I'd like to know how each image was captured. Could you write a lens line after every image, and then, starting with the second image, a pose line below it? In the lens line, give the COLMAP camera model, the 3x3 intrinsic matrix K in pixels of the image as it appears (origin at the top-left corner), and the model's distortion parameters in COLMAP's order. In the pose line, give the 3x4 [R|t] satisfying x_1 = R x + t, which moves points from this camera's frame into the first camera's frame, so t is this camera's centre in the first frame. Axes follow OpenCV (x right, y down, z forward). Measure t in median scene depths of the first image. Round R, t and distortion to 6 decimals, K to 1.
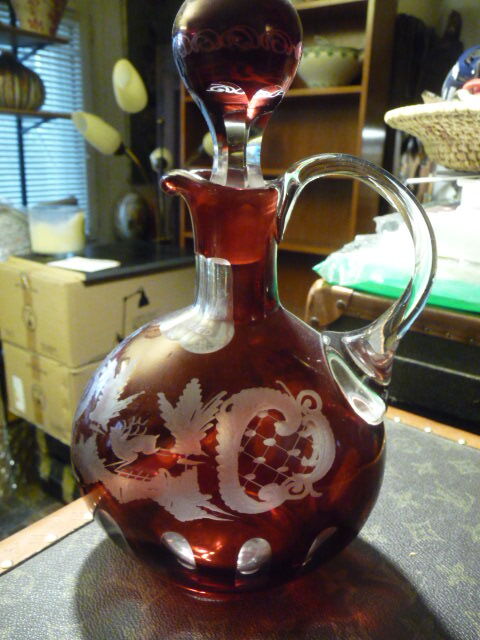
lens RADIAL K [[530.0, 0, 240.6], [0, 530.0, 317.8], [0, 0, 1]] dist [0.005996, 0.003408]
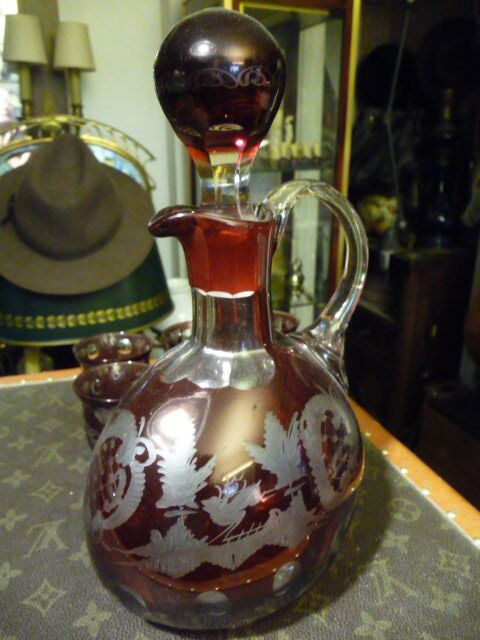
lens RADIAL K [[530.0, 0, 239.7], [0, 530.0, 321.6], [0, 0, 1]] dist [0.005996, 0.003408]
pose [[0.676432, -0.262590, 0.688103, -0.780115], [0.232316, 0.962659, 0.138989, -0.206038], [-0.698905, 0.065841, 0.712177, 0.314379]]
